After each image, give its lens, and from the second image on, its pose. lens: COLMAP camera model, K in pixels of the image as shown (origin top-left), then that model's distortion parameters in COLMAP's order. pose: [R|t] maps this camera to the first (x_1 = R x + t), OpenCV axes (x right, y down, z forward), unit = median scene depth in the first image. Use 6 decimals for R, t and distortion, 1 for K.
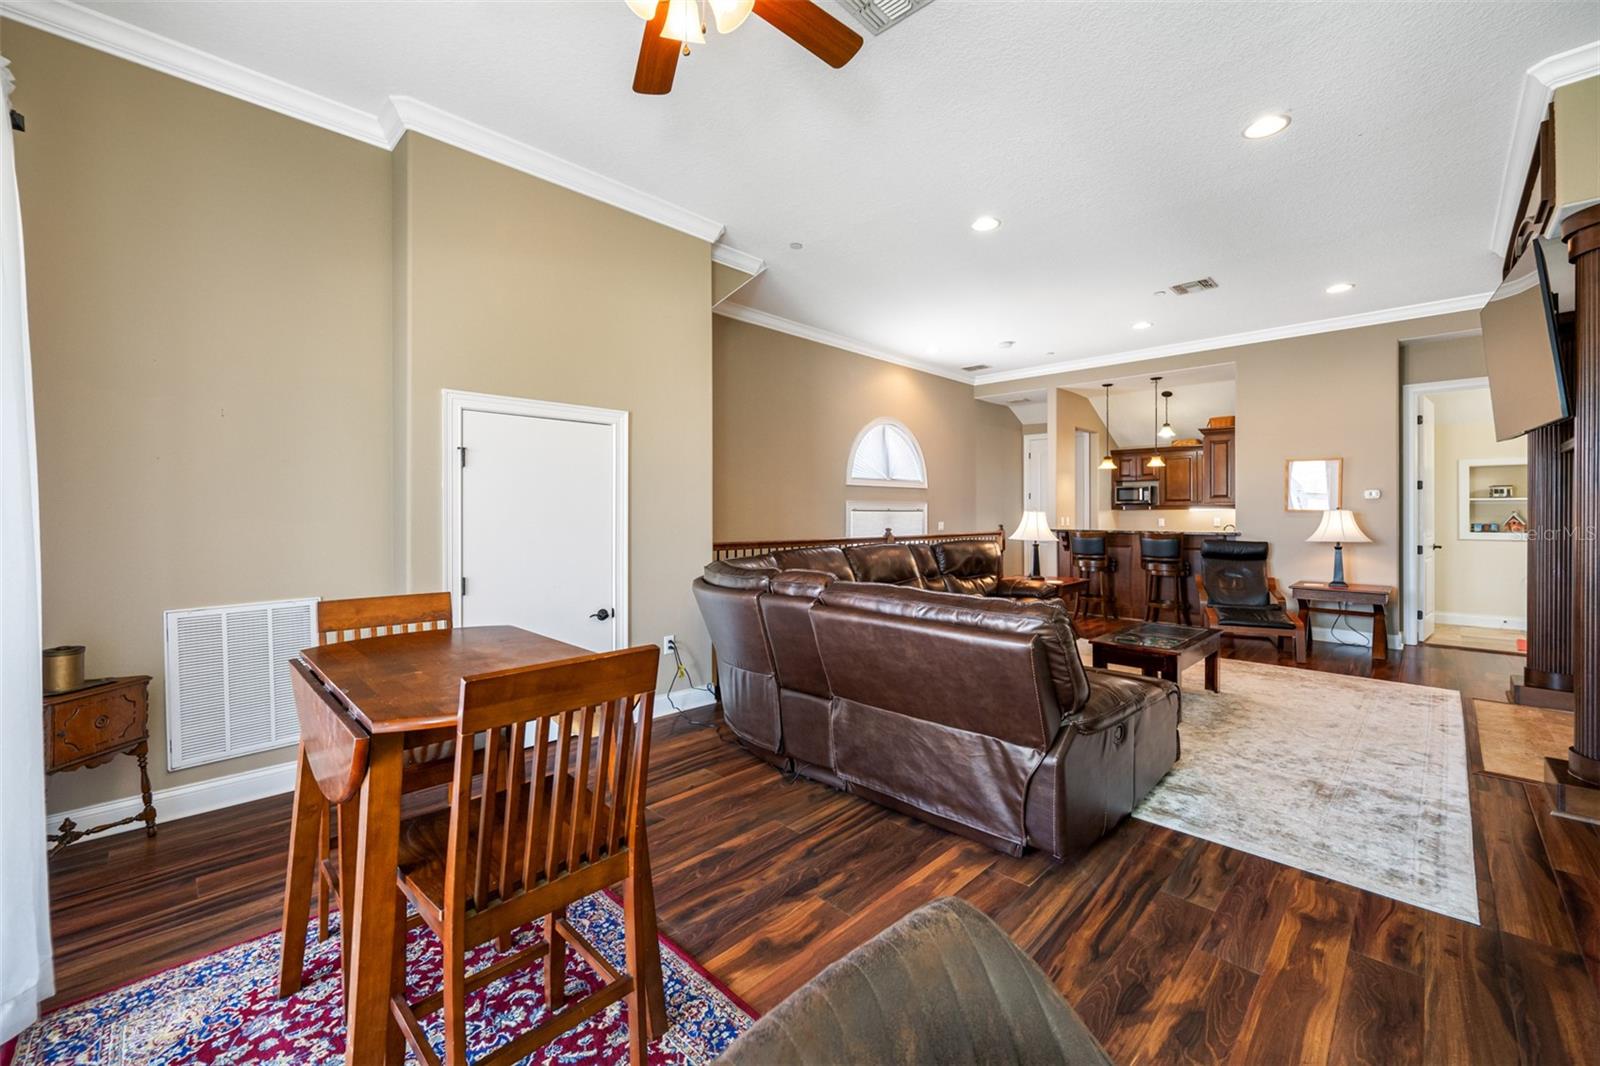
lens RADIAL K [[637.3, 0, 800.1], [0, 637.3, 519.9], [0, 0, 1]] dist [-0.001206, 0.000323]
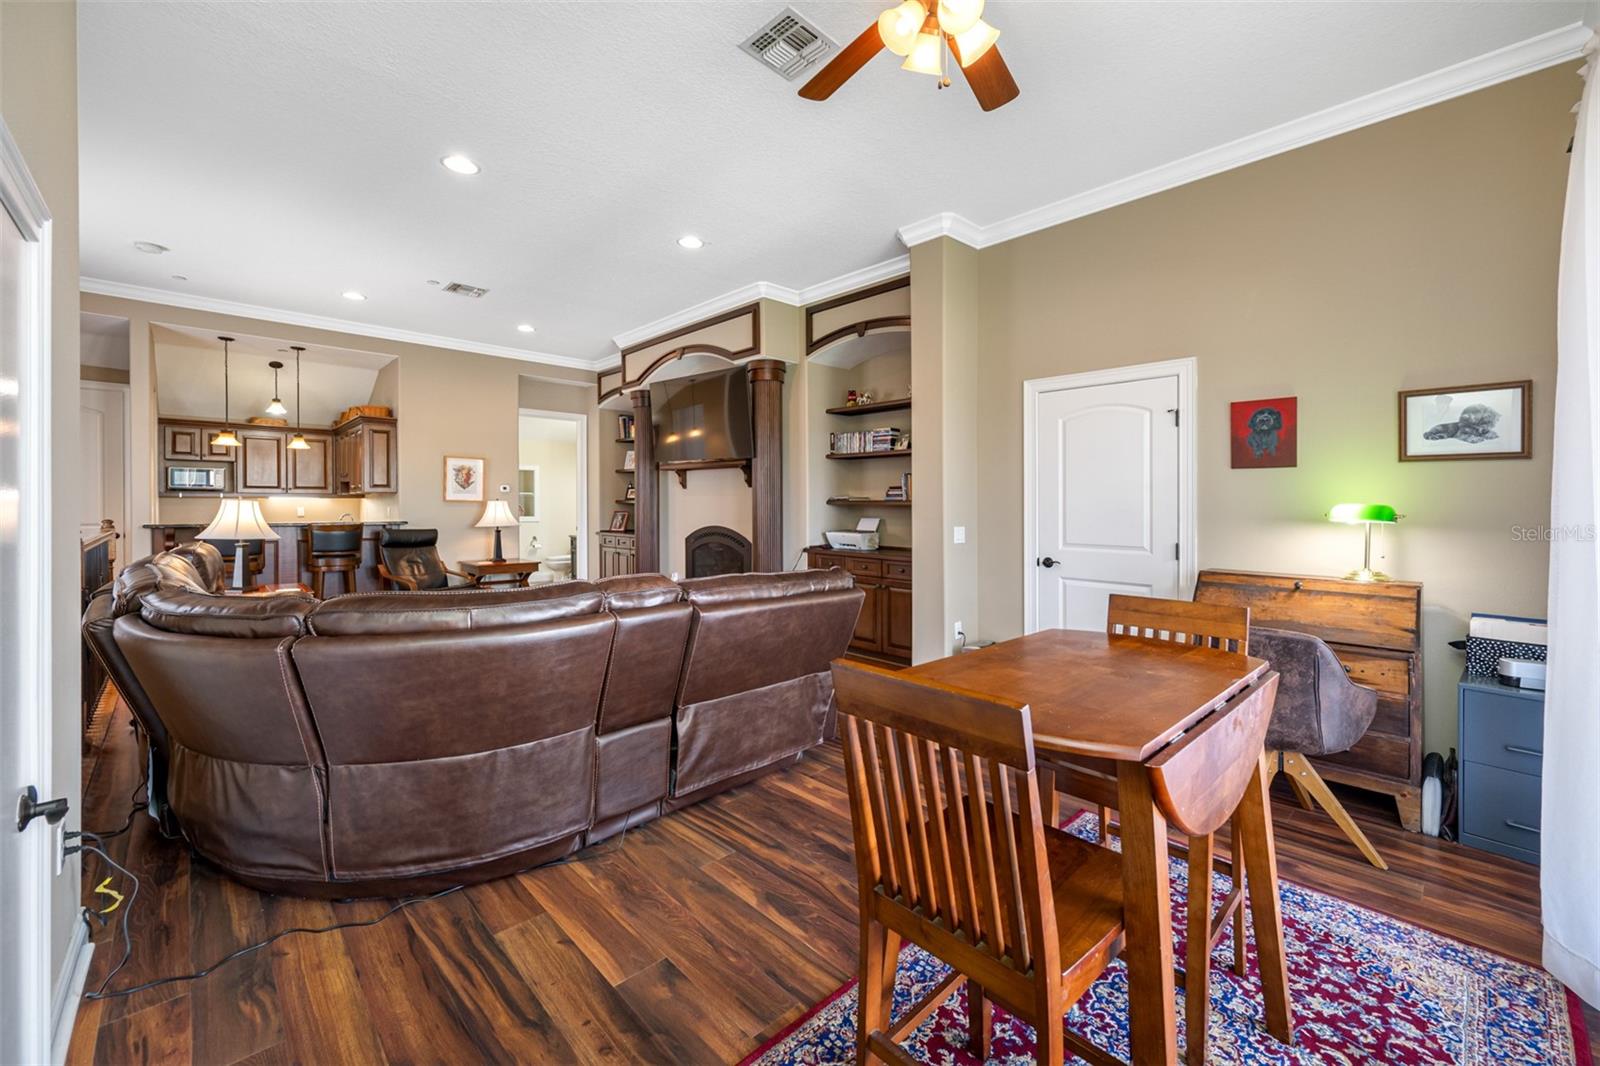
lens RADIAL K [[637.3, 0, 807.1], [0, 637.3, 504.5], [0, 0, 1]] dist [-0.001206, 0.000323]
pose [[0.031691, 0.000075, 0.999498, -0.731115], [0.004290, 0.999991, -0.000211, -0.009680], [-0.999489, 0.004294, 0.031690, 0.684262]]
